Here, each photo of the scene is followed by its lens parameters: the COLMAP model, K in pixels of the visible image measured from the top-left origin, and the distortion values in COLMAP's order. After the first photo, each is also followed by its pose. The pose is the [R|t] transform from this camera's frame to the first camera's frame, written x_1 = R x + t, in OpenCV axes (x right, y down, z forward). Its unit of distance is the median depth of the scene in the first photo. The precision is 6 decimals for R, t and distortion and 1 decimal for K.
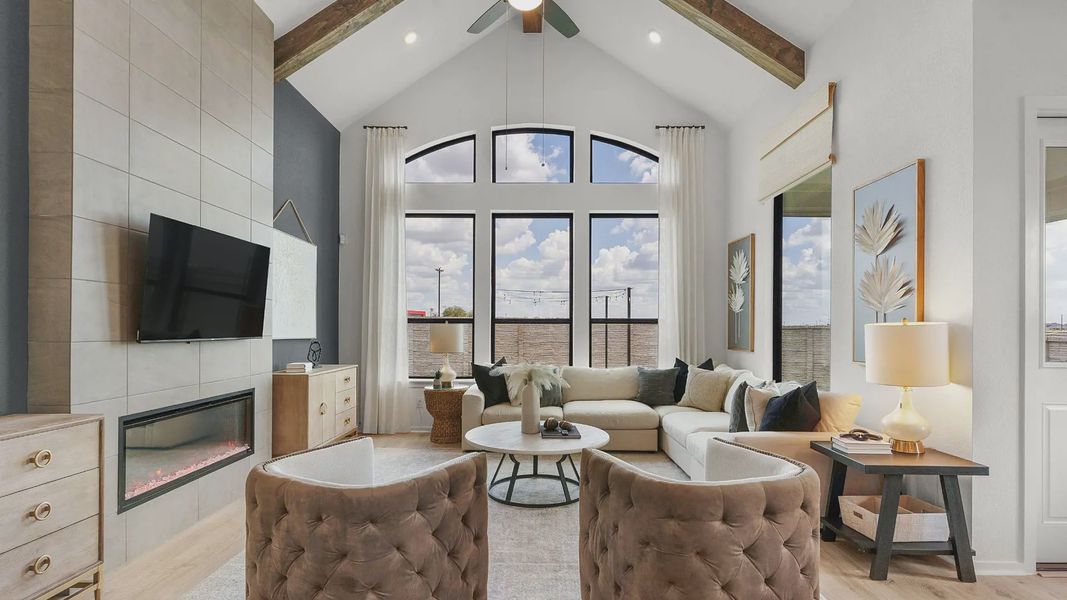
lens RADIAL K [[521.5, 0, 532.9], [0, 521.5, 326.6], [0, 0, 1]] dist [-0.000126, 0.002017]
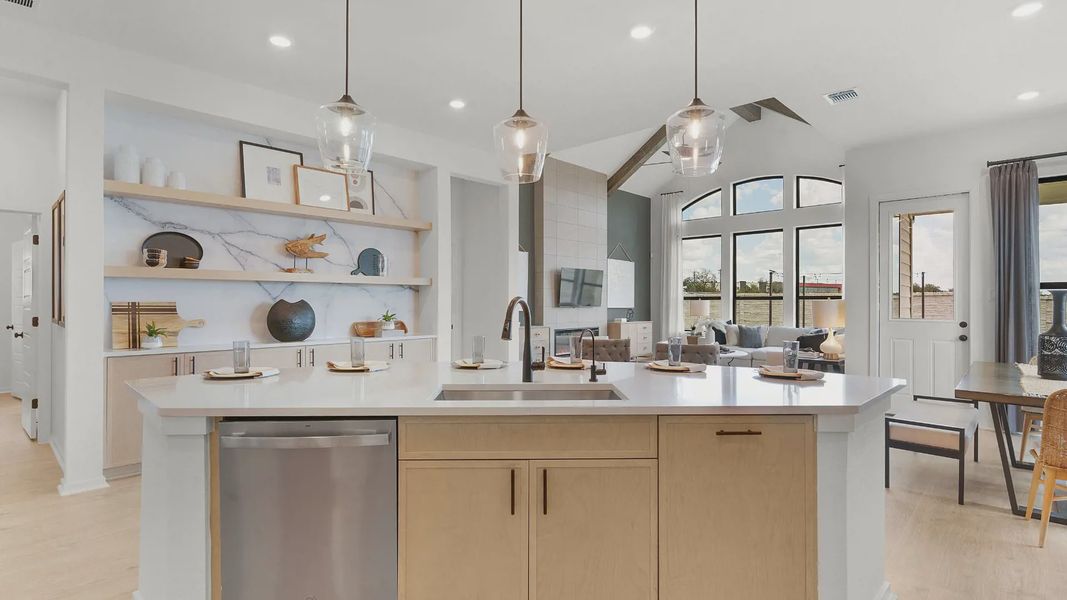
lens RADIAL K [[521.5, 0, 529.6], [0, 521.5, 301.1], [0, 0, 1]] dist [-0.000126, 0.002017]
pose [[0.733168, -0.004388, -0.680033, 0.641112], [0.002237, 0.999989, -0.004040, 0.004135], [0.680044, 0.001441, 0.733170, -0.731294]]
